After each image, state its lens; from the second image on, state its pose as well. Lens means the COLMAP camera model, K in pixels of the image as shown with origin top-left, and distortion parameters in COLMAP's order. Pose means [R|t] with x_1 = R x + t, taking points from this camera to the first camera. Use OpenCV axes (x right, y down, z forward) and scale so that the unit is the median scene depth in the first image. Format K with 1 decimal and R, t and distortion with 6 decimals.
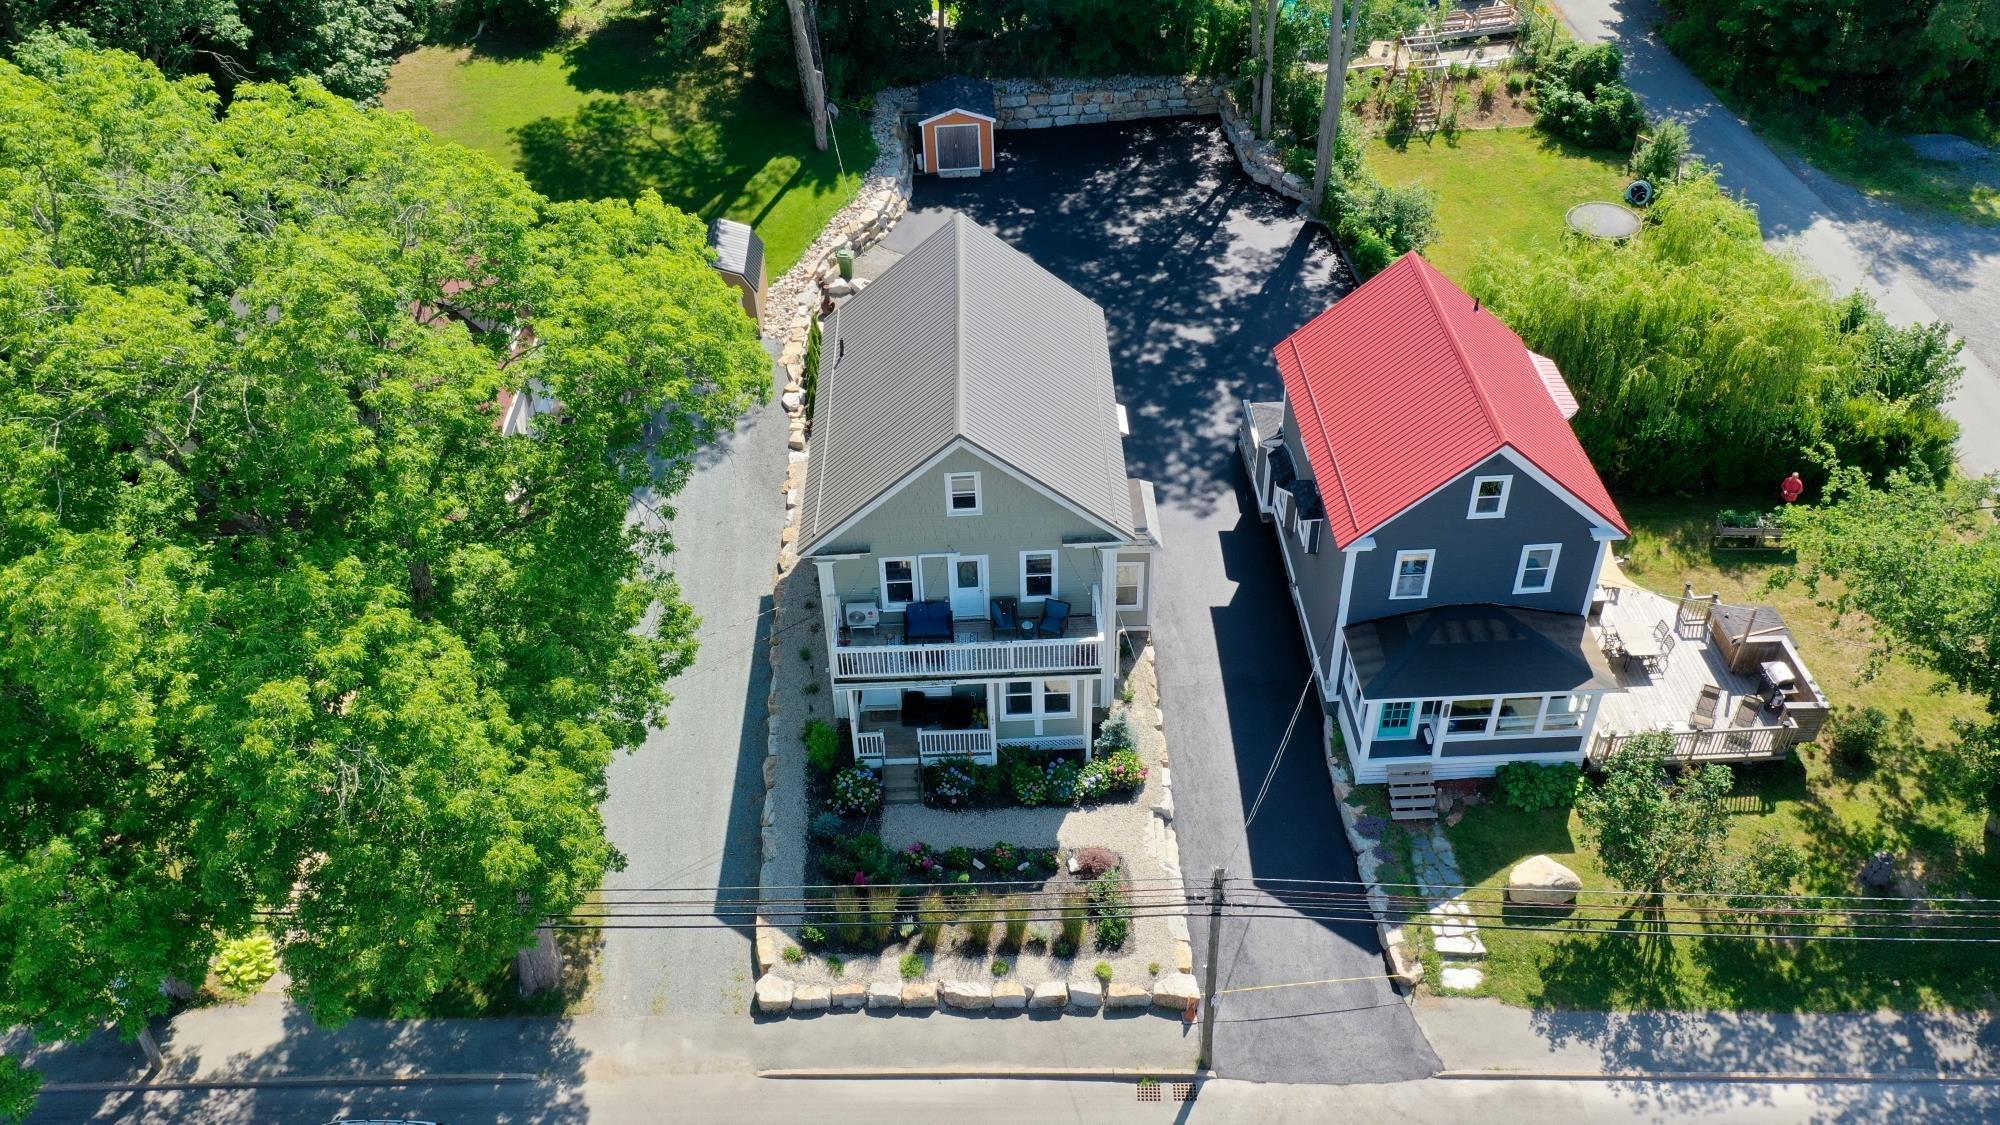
lens RADIAL K [[1597.1, 0, 1000.0], [0, 1597.1, 562.5], [0, 0, 1]] dist [-0.000400, -0.002131]
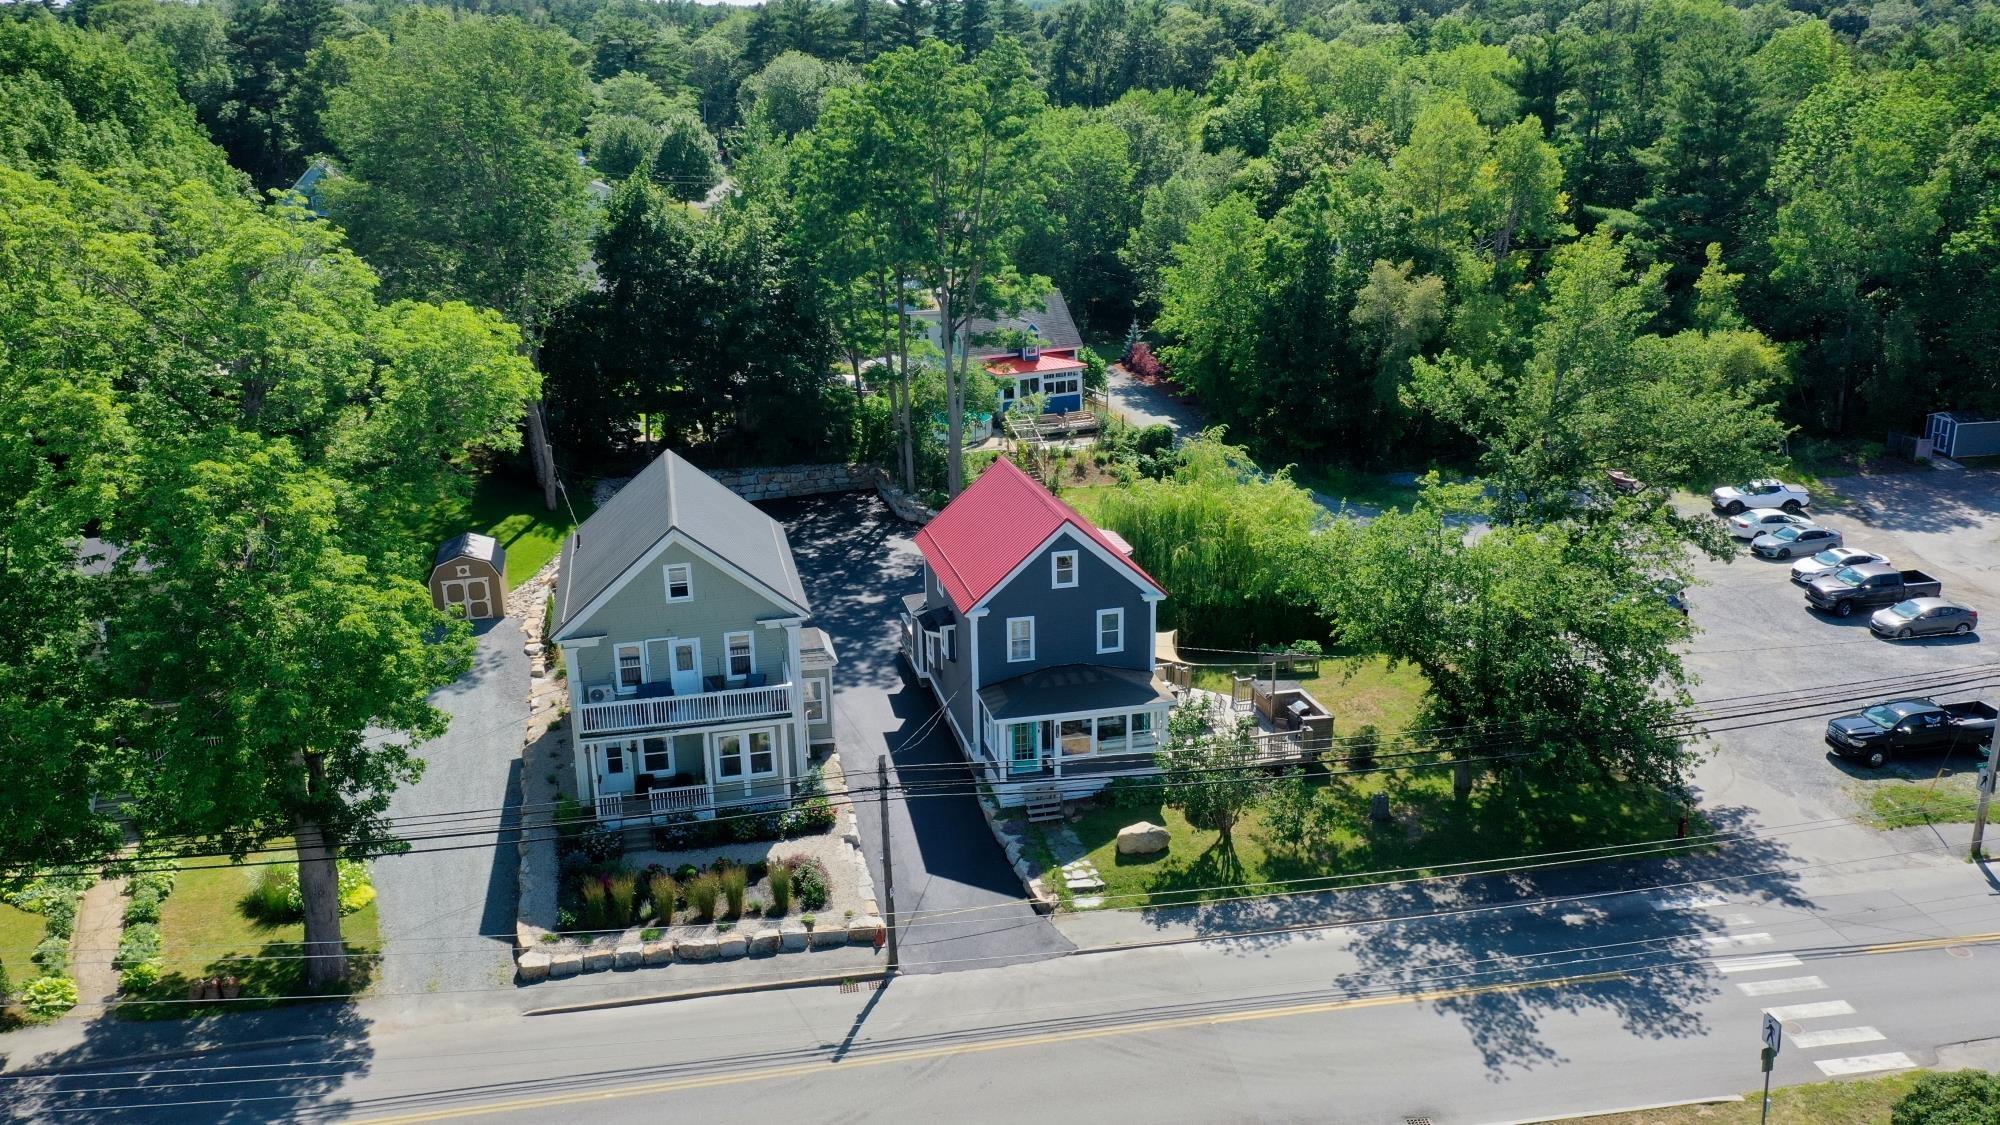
lens RADIAL K [[1584.4, 0, 1000.0], [0, 1584.4, 562.5], [0, 0, 1]] dist [0.008243, -0.001669]
pose [[0.981335, -0.049928, 0.185714, -0.003977], [0.116508, 0.922662, -0.367587, 0.450670], [-0.152998, 0.382363, 0.911258, -0.246479]]
